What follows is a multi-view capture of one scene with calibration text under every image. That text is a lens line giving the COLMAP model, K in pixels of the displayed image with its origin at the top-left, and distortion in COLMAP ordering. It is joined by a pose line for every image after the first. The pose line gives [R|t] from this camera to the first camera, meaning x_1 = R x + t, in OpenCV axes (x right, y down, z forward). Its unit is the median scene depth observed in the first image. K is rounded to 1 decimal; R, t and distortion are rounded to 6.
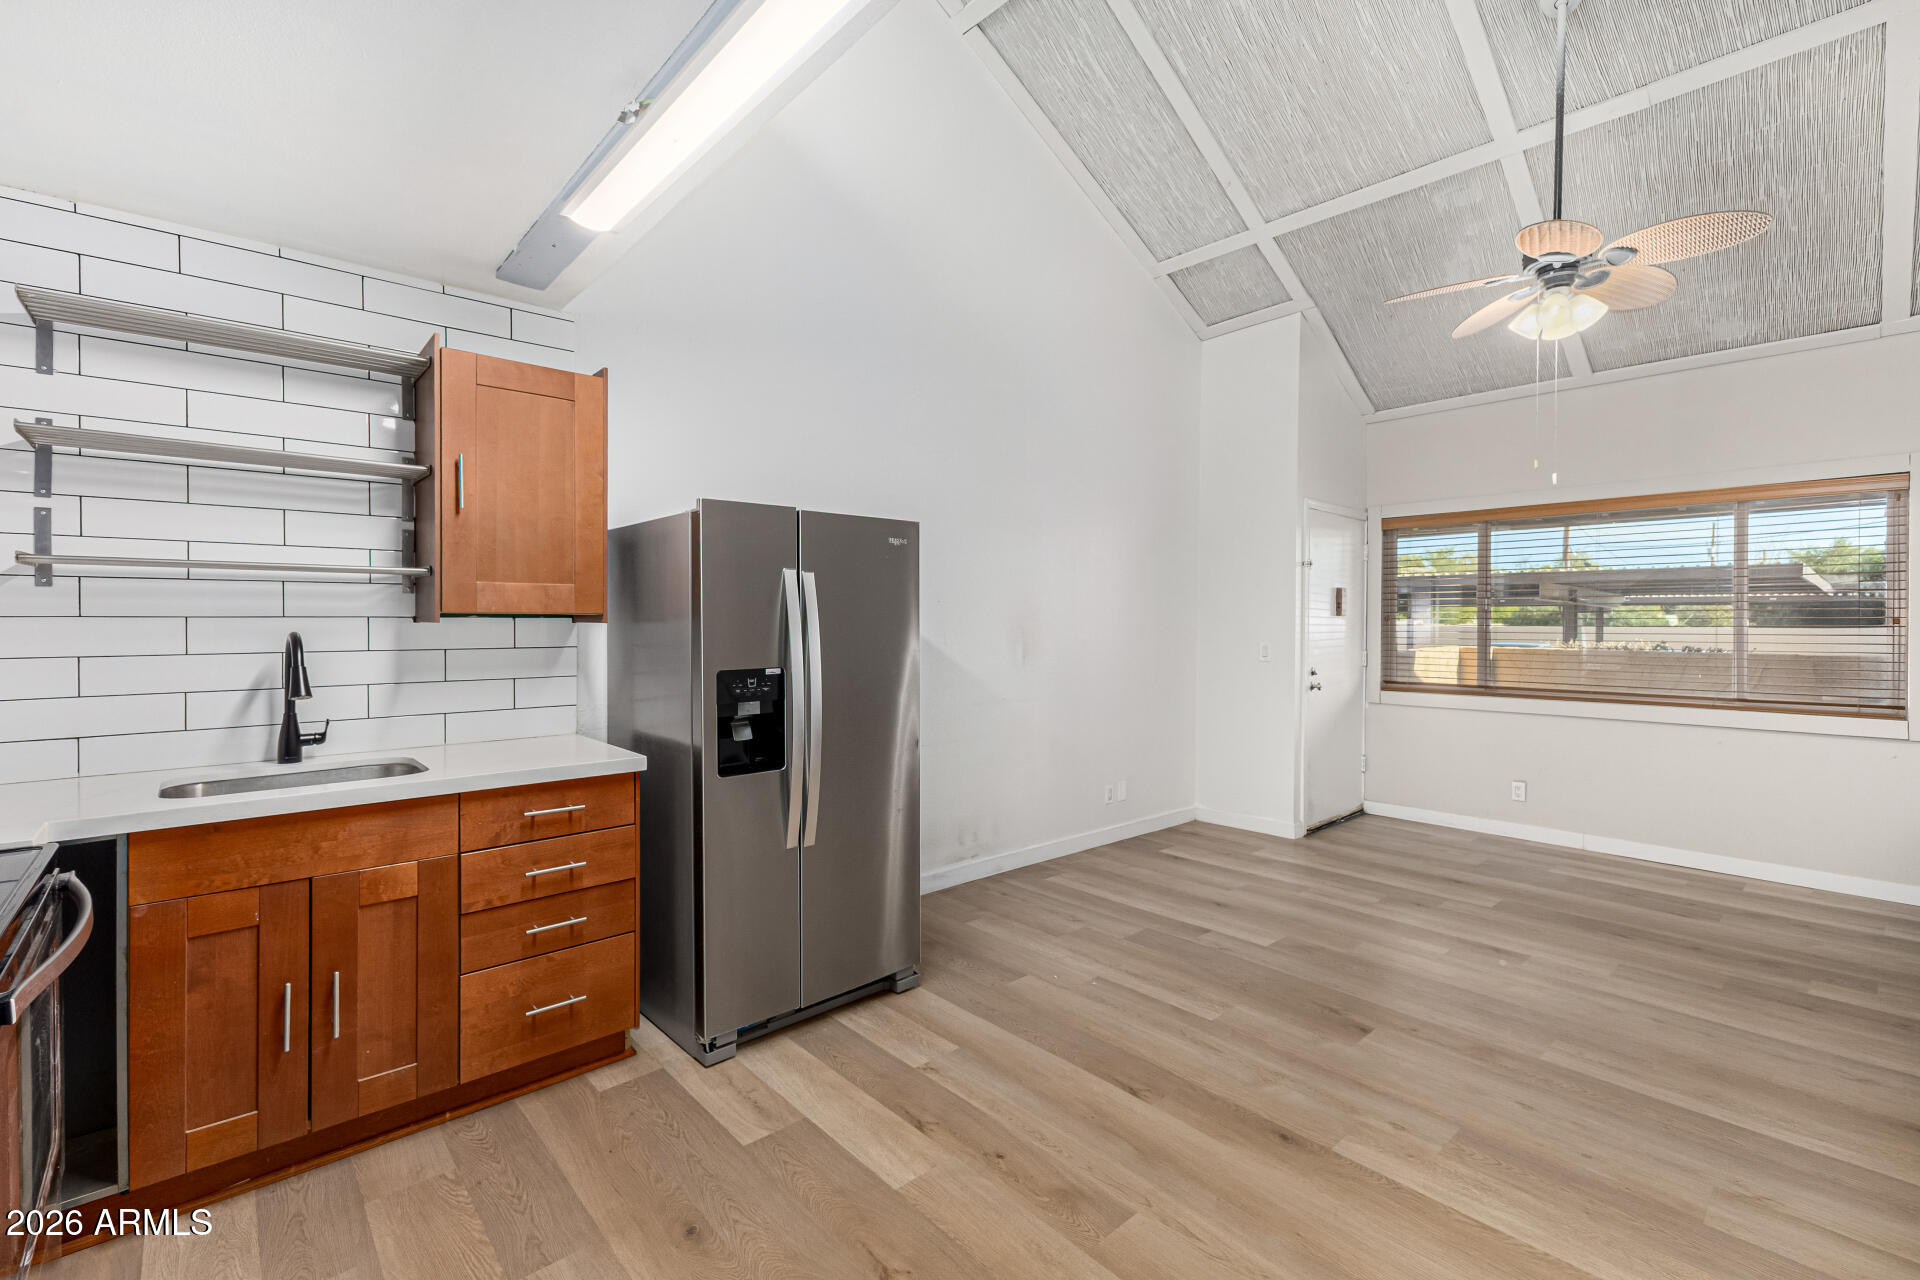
lens RADIAL K [[832.6, 0, 962.6], [0, 832.6, 624.0], [0, 0, 1]] dist [0.019948, -0.008781]
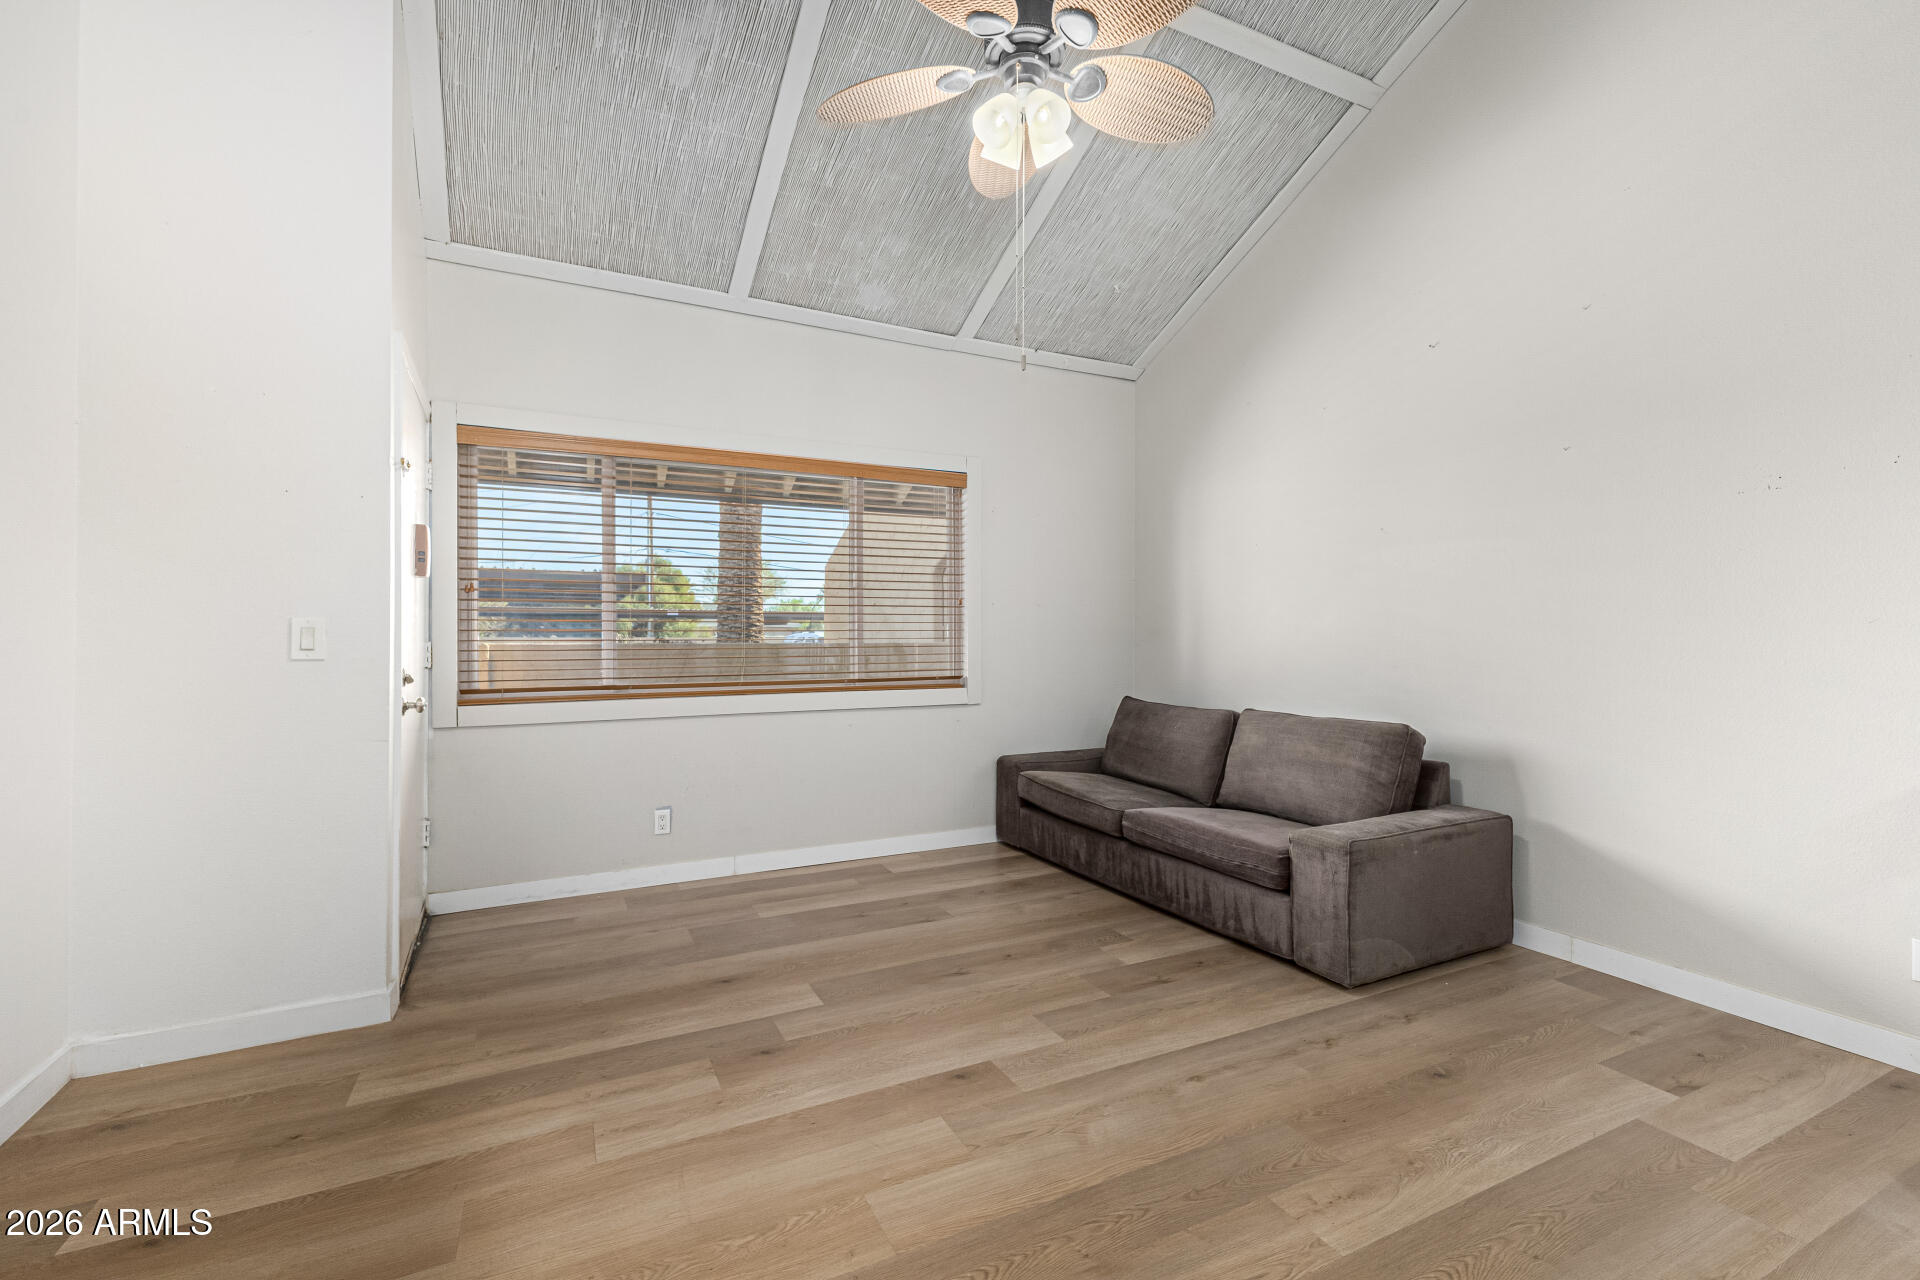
lens RADIAL K [[825.2, 0, 960.0], [0, 825.2, 640.0], [0, 0, 1]] dist [0.009840, 0.000143]
pose [[0.267560, -0.005887, 0.963523, 0.023582], [0.004912, 0.999977, 0.004745, 0.042993], [-0.963529, 0.003463, 0.267583, 0.694271]]
